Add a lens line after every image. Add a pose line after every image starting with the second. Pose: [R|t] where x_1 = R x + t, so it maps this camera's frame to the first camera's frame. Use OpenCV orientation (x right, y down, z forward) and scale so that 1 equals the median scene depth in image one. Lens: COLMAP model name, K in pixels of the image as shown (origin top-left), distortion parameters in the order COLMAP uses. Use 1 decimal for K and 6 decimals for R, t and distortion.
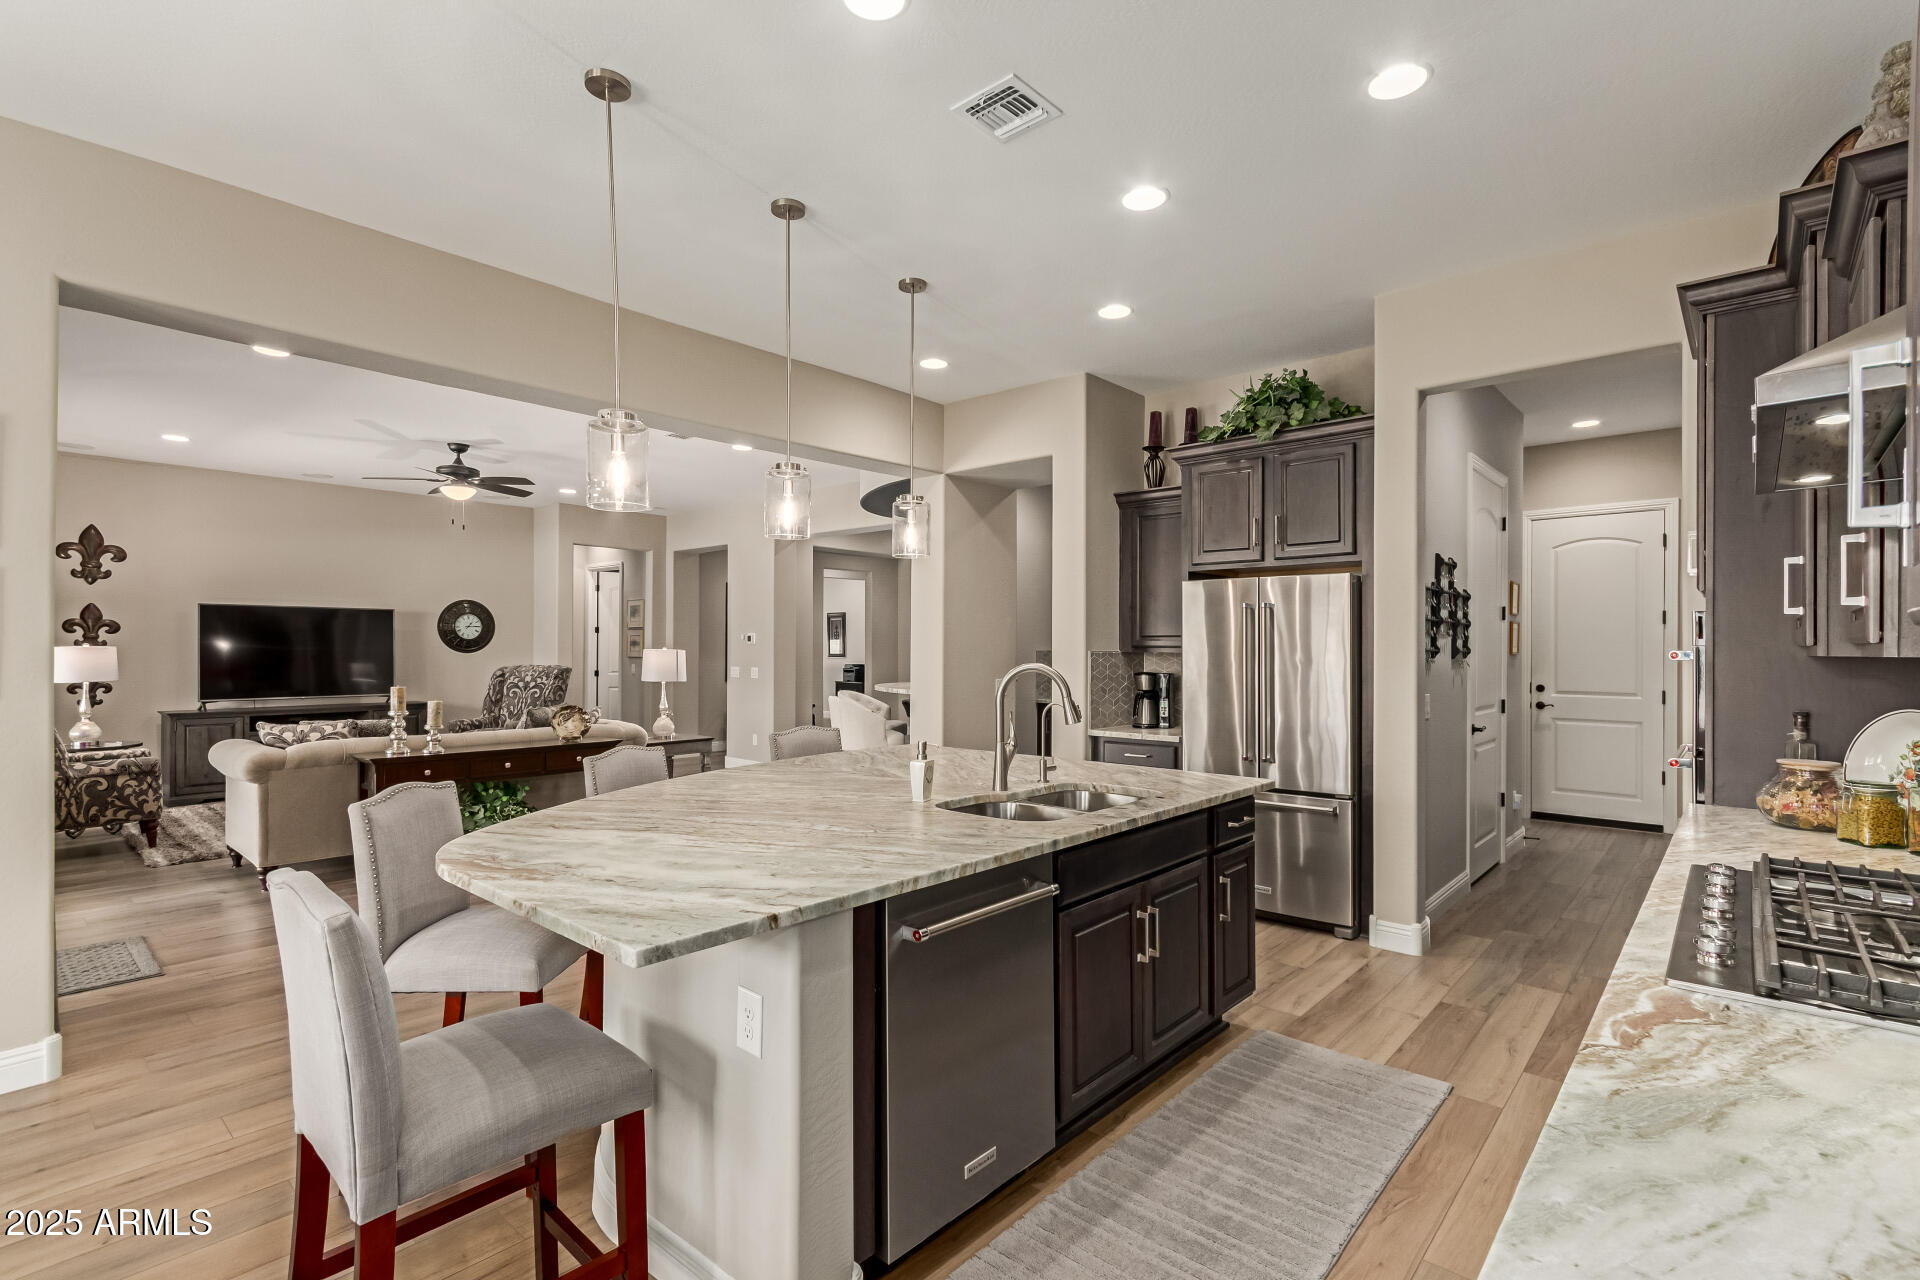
lens RADIAL K [[892.0, 0, 969.4], [0, 892.0, 644.4], [0, 0, 1]] dist [0.001756, 0.000455]
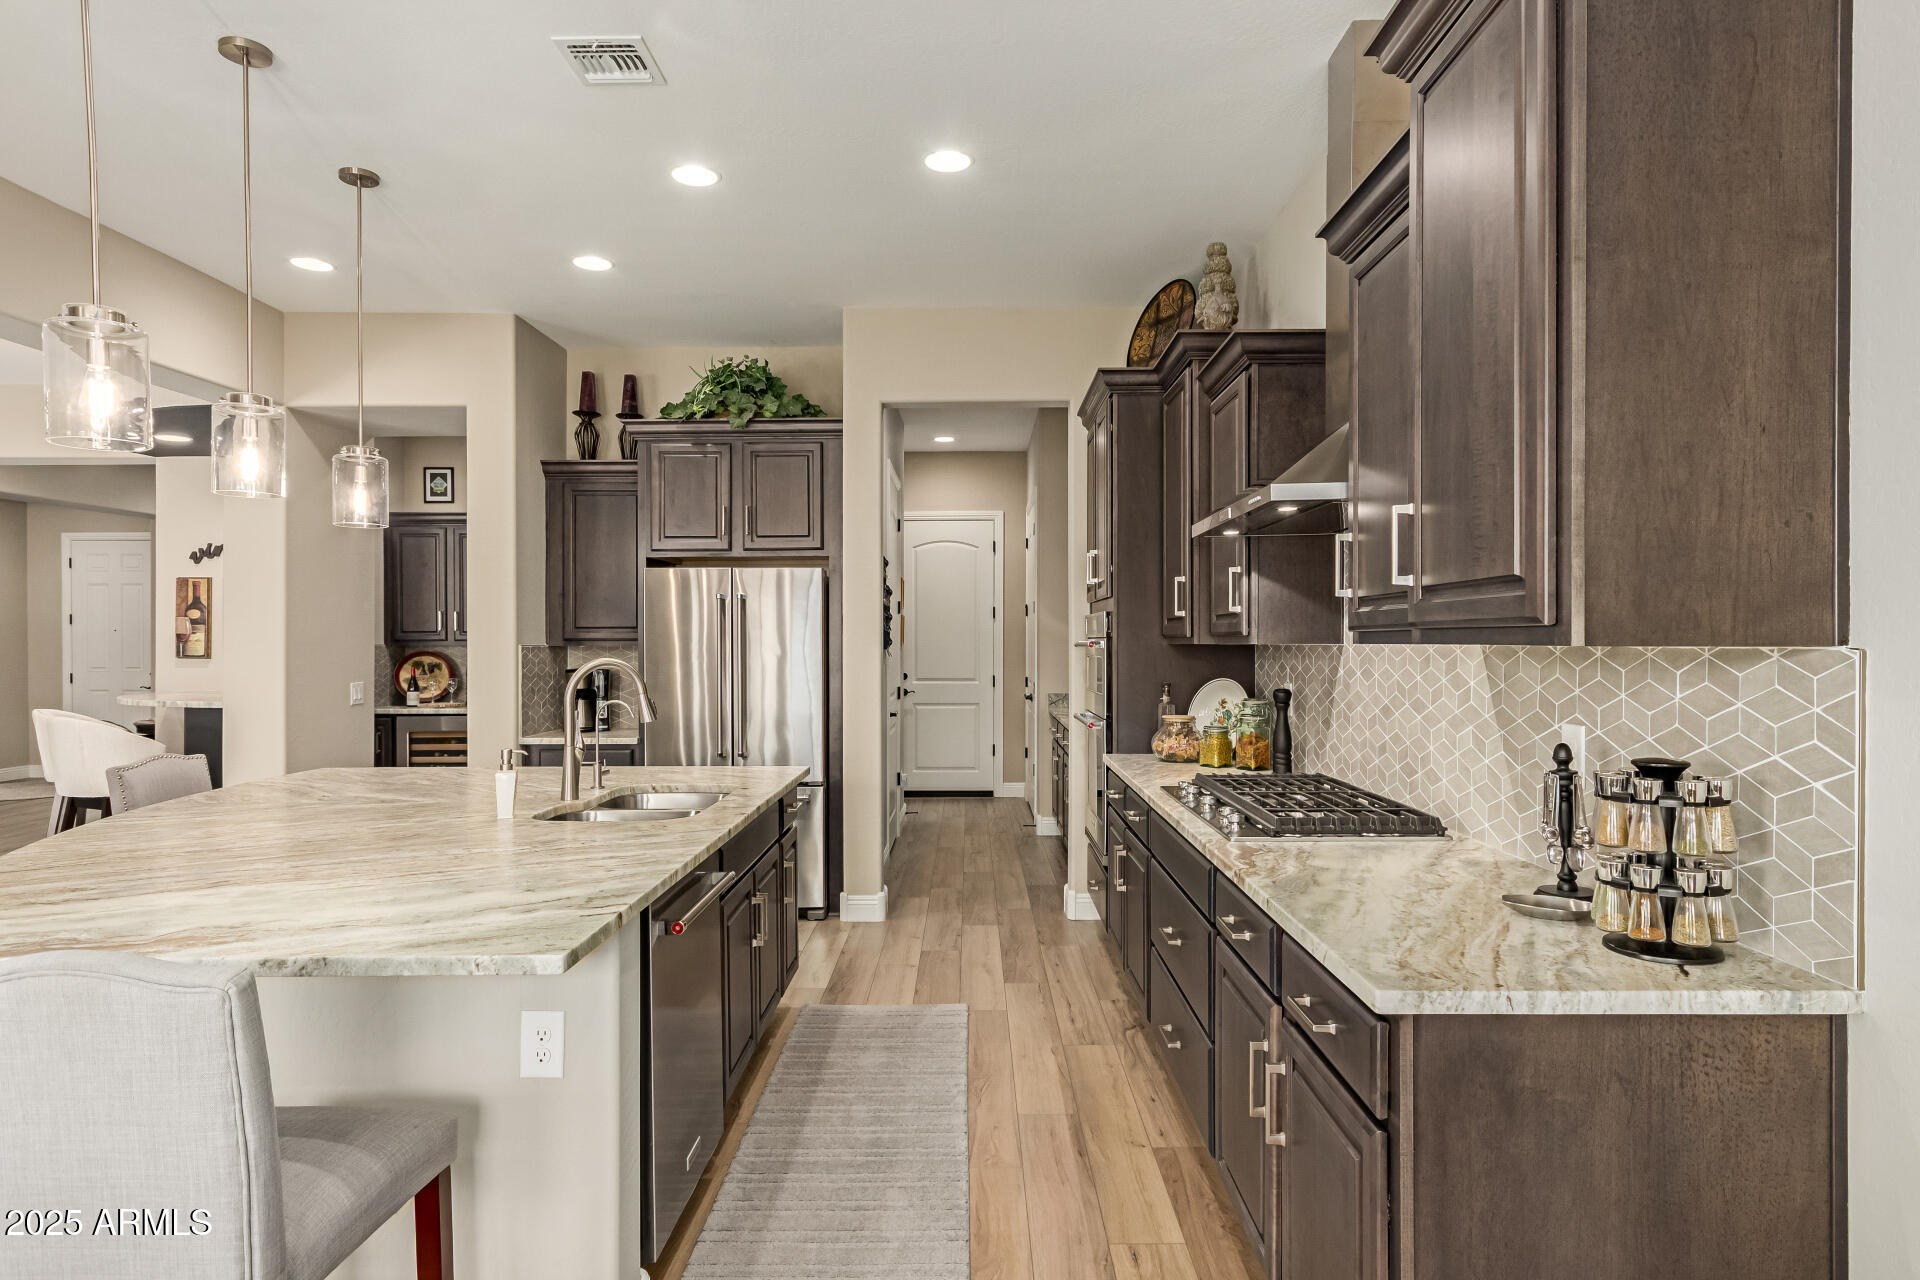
lens RADIAL K [[1092.2, 0, 951.2], [0, 1092.2, 646.9], [0, 0, 1]] dist [-0.016257, 0.000125]
pose [[0.753240, -0.008167, 0.657695, -0.296502], [0.001807, 0.999945, 0.010348, -0.000862], [-0.657743, -0.006606, 0.753213, -0.057046]]
